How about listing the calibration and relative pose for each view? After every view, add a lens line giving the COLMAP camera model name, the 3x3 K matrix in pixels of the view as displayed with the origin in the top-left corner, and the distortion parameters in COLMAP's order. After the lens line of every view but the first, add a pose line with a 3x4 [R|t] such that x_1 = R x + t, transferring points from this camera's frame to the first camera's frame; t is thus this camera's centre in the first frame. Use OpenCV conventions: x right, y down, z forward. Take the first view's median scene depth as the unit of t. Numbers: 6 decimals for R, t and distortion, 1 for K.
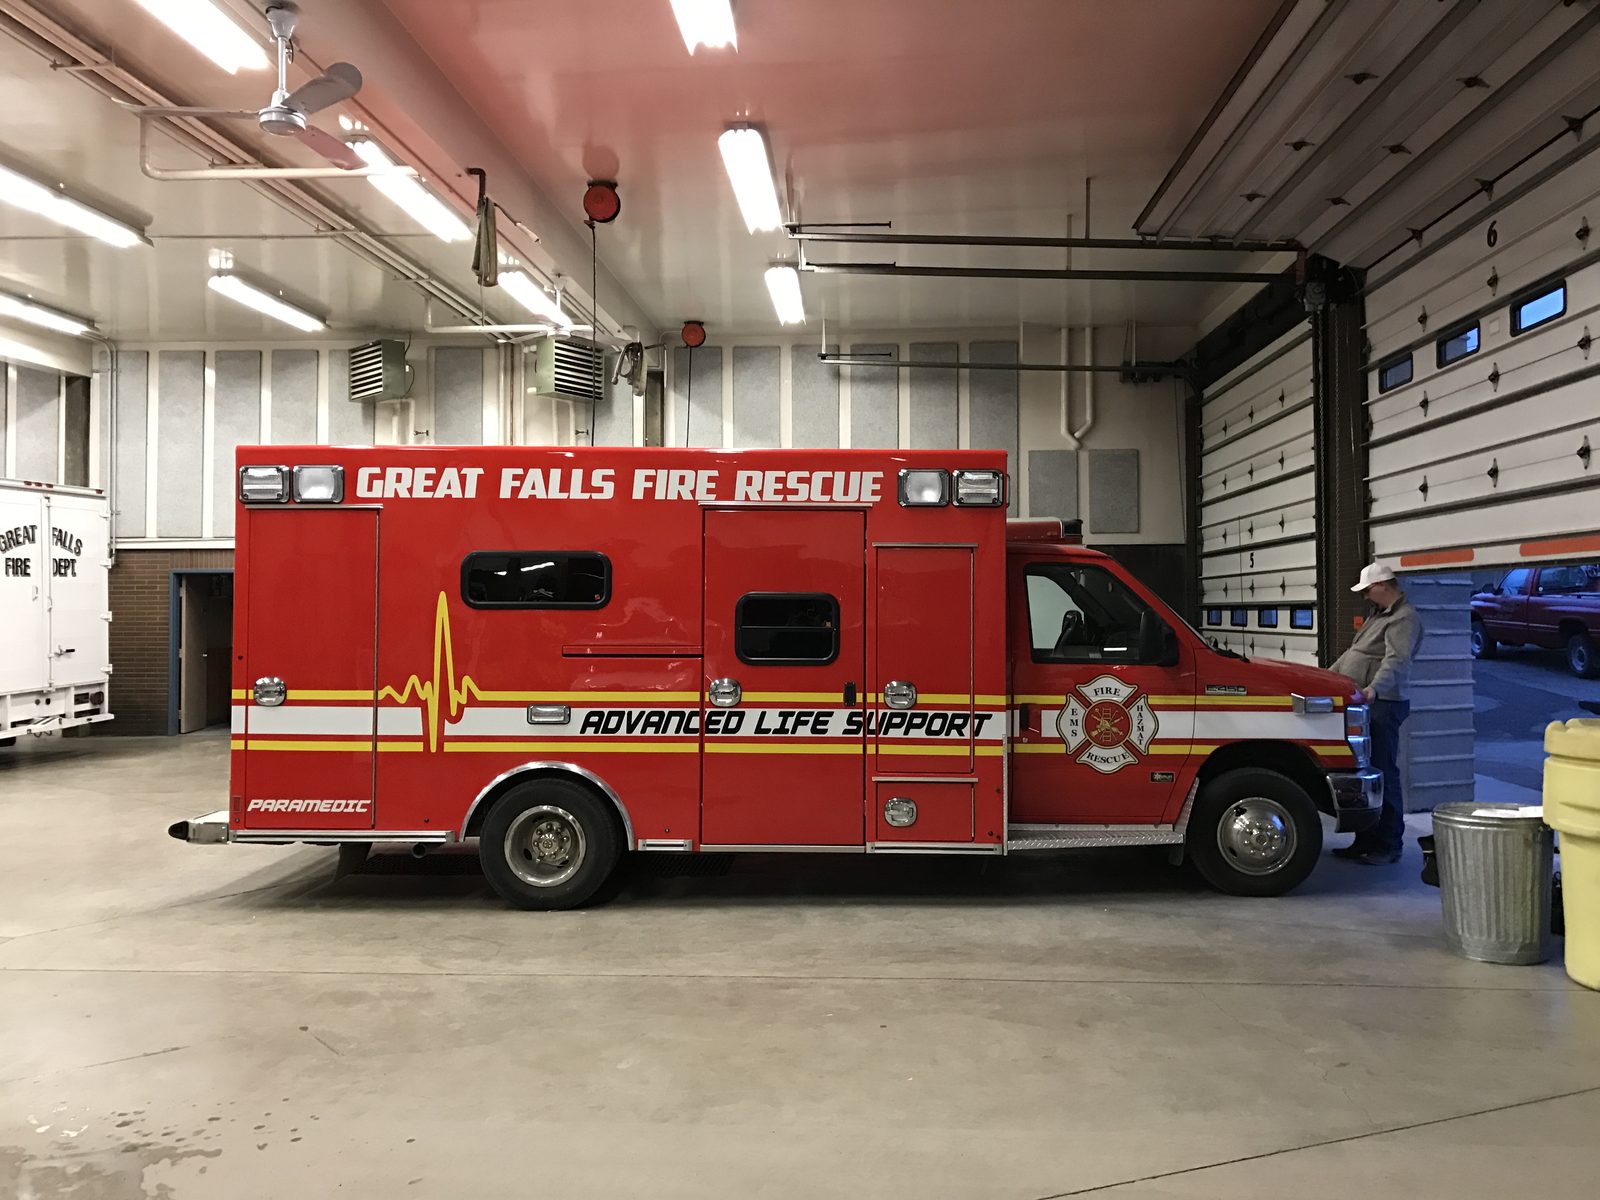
lens RADIAL K [[1134.5, 0, 800.0], [0, 1134.5, 600.0], [0, 0, 1]] dist [0.059821, -0.075530]
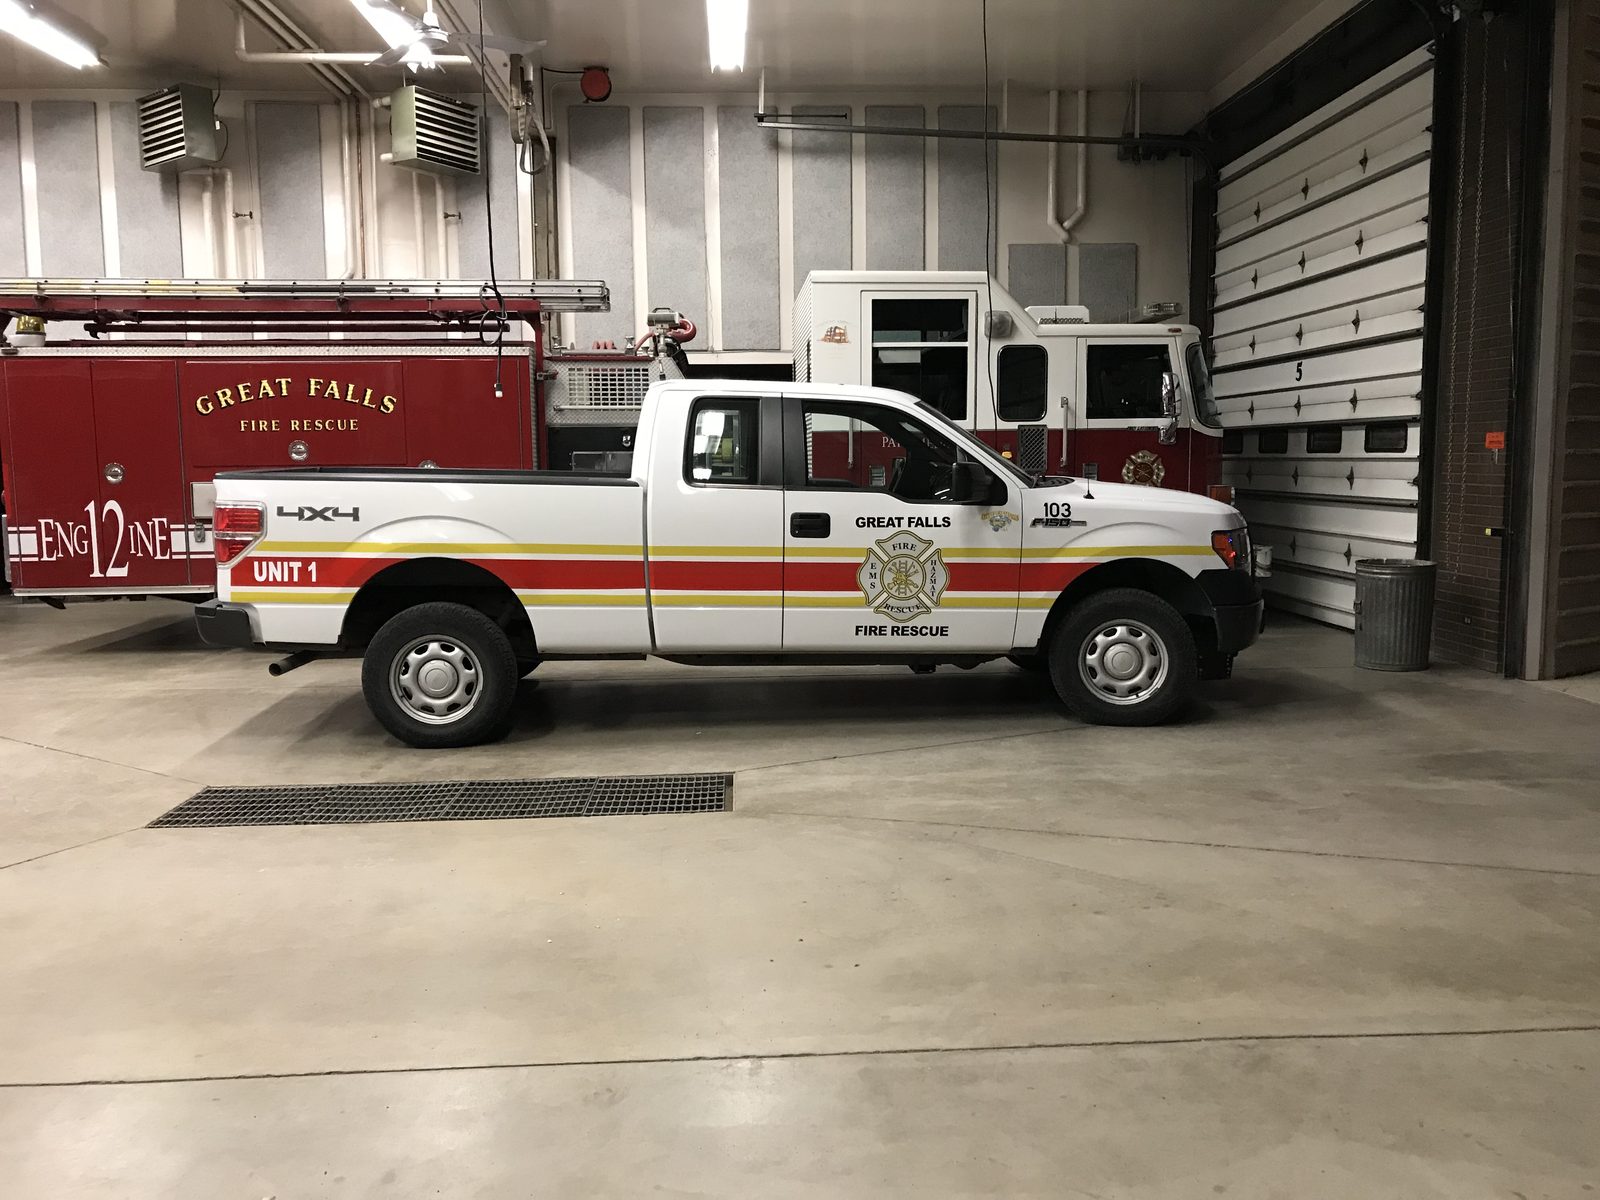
lens RADIAL K [[1198.8, 0, 800.0], [0, 1198.8, 600.0], [0, 0, 1]] dist [-0.066179, 0.073505]
pose [[0.994945, -0.022811, 0.097797, -0.040841], [0.009968, 0.991483, 0.129854, 0.011320], [-0.099926, -0.128223, 0.986698, 0.139886]]
